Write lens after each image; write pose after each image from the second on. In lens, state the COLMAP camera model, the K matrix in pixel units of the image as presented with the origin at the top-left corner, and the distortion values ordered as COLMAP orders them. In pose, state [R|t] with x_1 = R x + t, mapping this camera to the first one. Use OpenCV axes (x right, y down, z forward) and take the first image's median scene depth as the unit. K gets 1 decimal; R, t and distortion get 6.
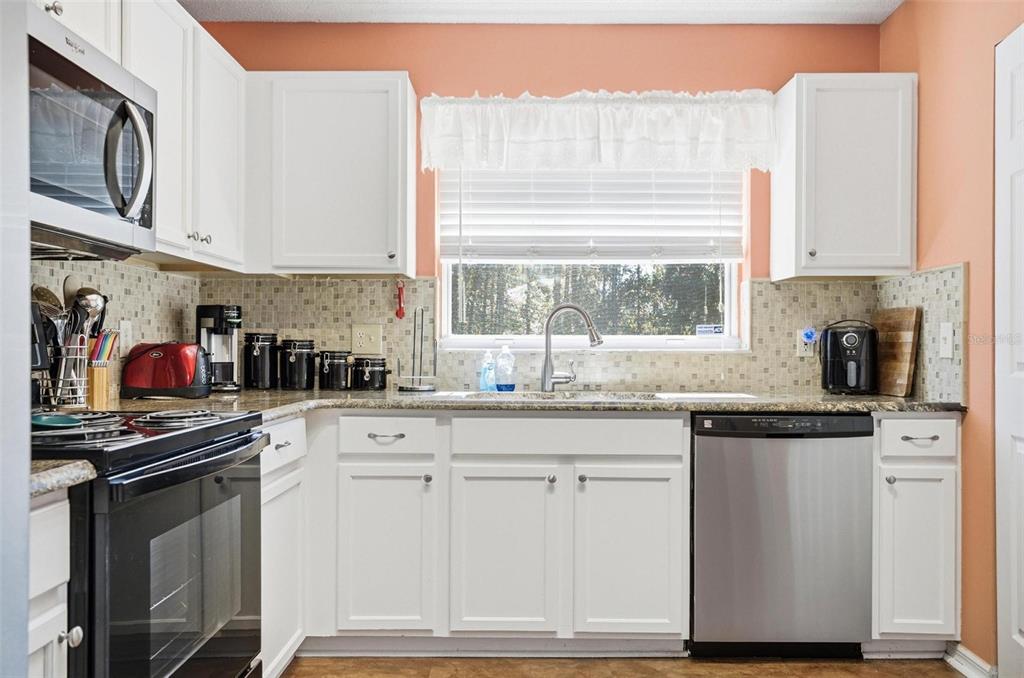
lens RADIAL K [[790.2, 0, 518.6], [0, 790.2, 343.9], [0, 0, 1]] dist [0.014187, 0.003842]
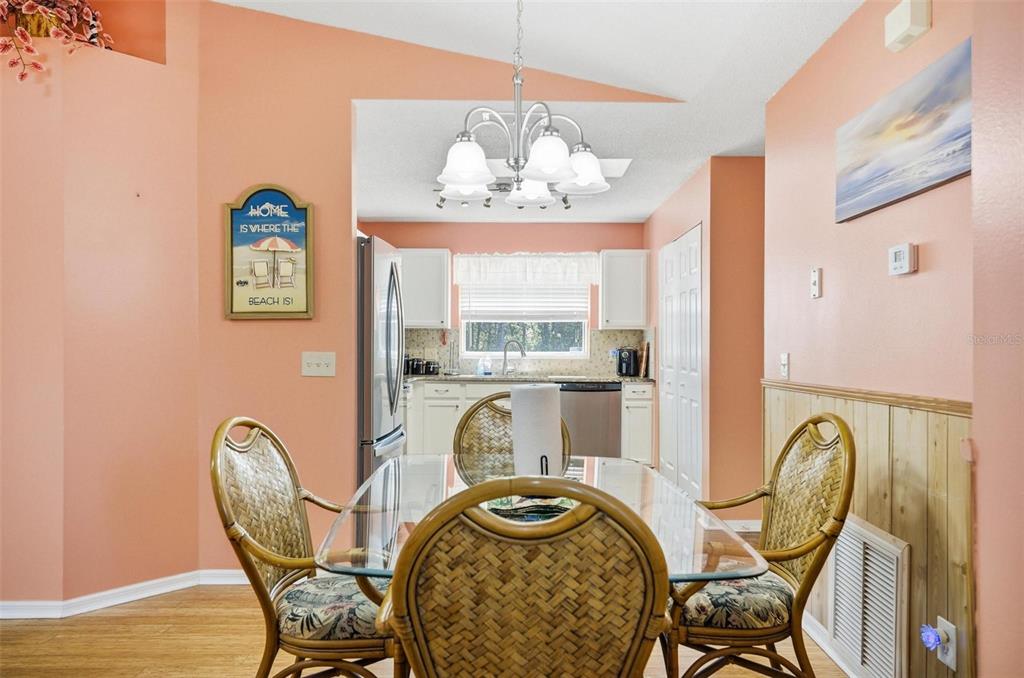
lens RADIAL K [[501.1, 0, 511.8], [0, 501.1, 348.7], [0, 0, 1]] dist [-0.003043, -0.000139]
pose [[0.999968, 0.000675, 0.007950, 0.043555], [-0.000669, 1.000000, -0.000704, -0.020109], [-0.007950, 0.000698, 0.999968, -0.529242]]
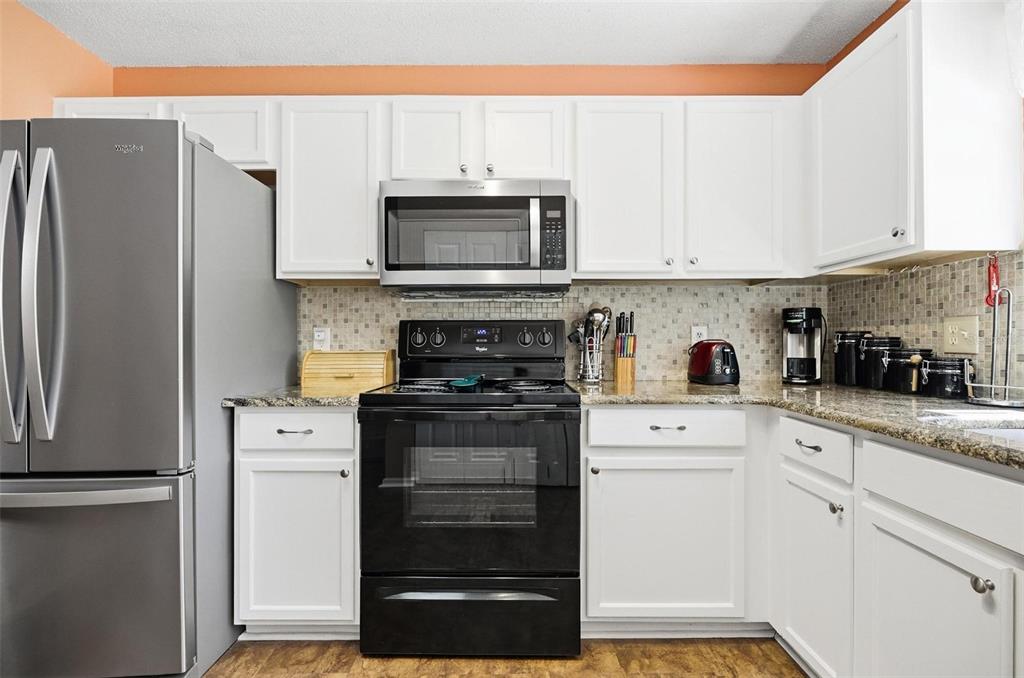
lens RADIAL K [[501.1, 0, 511.9], [0, 501.1, 342.6], [0, 0, 1]] dist [-0.003043, -0.000139]
pose [[0.006520, -0.004875, -0.999967, 0.320276], [0.006033, 0.999970, -0.004836, 0.001624], [0.999961, -0.006001, 0.006550, 0.541297]]
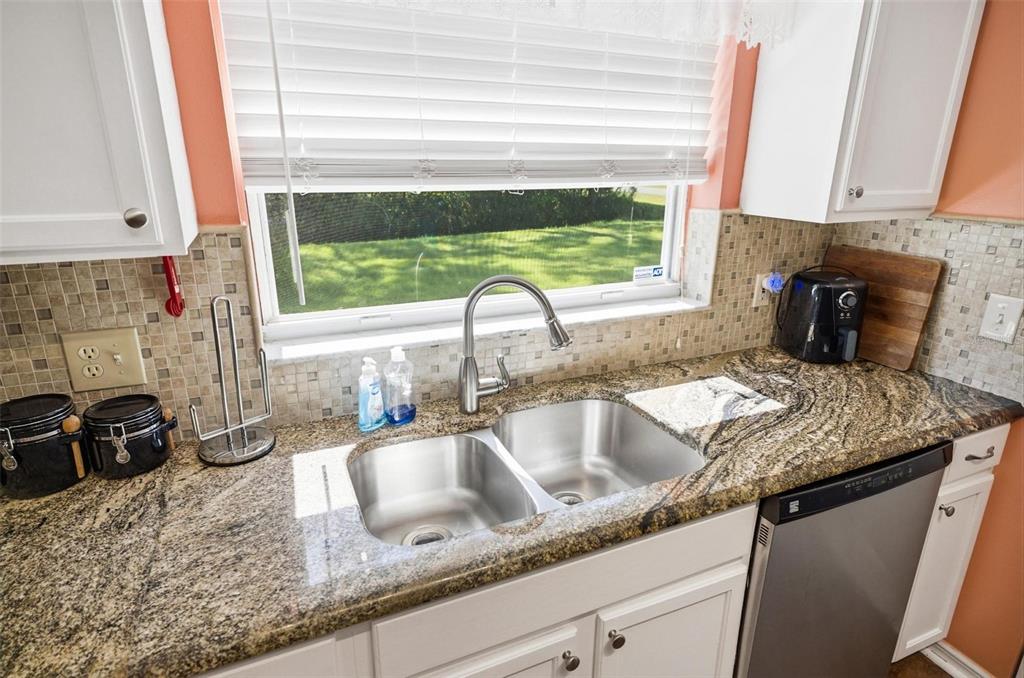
lens RADIAL K [[560.4, 0, 516.2], [0, 560.4, 336.7], [0, 0, 1]] dist [0.003966, 0.002435]
pose [[0.914369, -0.116123, 0.387871, -0.093288], [-0.006693, 0.953522, 0.301248, -0.127271], [-0.404826, -0.278047, 0.871095, 0.602524]]
